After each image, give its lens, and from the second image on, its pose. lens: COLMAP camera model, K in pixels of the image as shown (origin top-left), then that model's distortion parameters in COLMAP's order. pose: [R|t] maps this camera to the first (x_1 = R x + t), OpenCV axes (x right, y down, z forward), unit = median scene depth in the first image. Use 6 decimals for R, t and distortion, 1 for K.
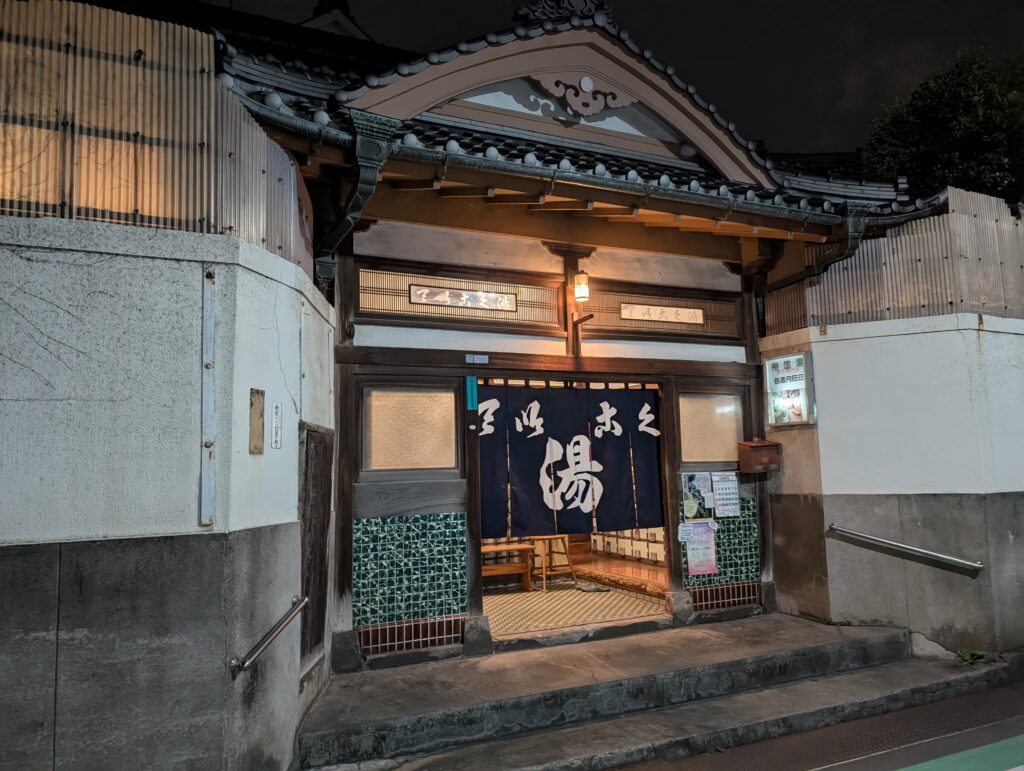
lens RADIAL K [[711.9, 0, 511.5], [0, 711.9, 375.3], [0, 0, 1]] dist [0.008009, 0.002729]
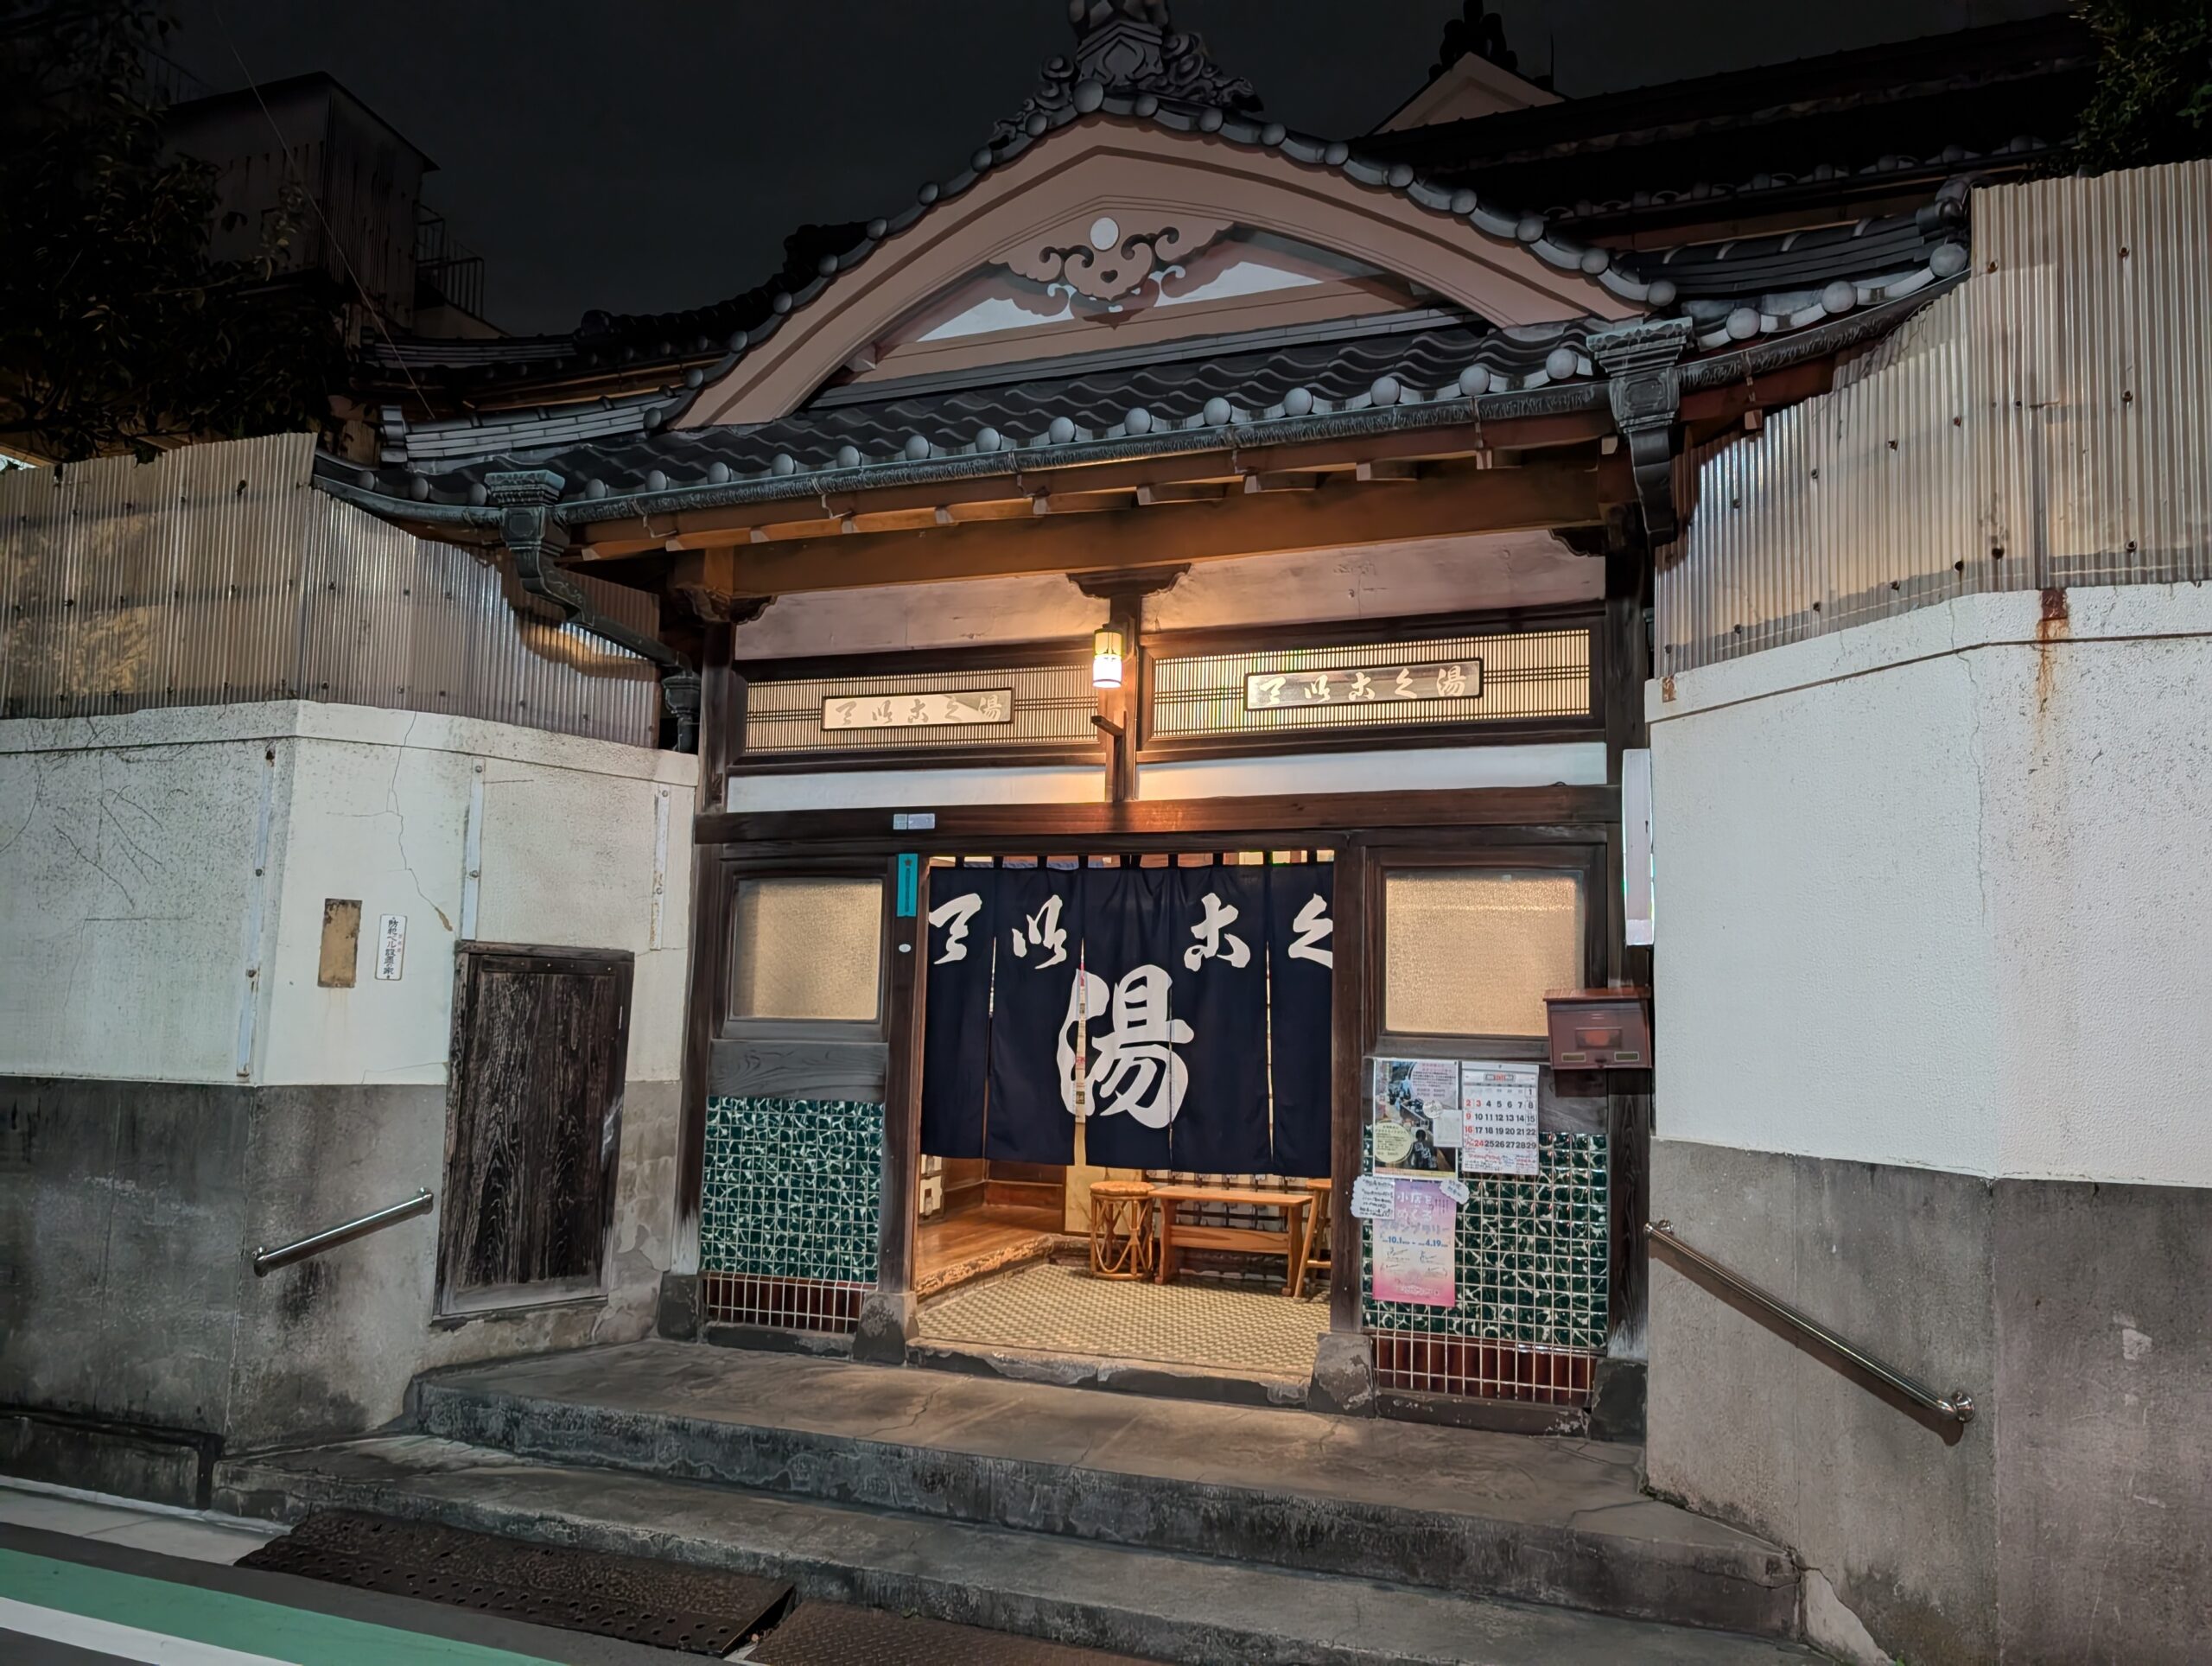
lens RADIAL K [[1538.1, 0, 1106.0], [0, 1538.1, 833.0], [0, 0, 1]] dist [0.013938, -0.005905]
pose [[0.717411, -0.042491, -0.695353, 0.887940], [0.050665, 0.998677, -0.008754, 0.003384], [0.694805, -0.028950, 0.718615, 0.268652]]
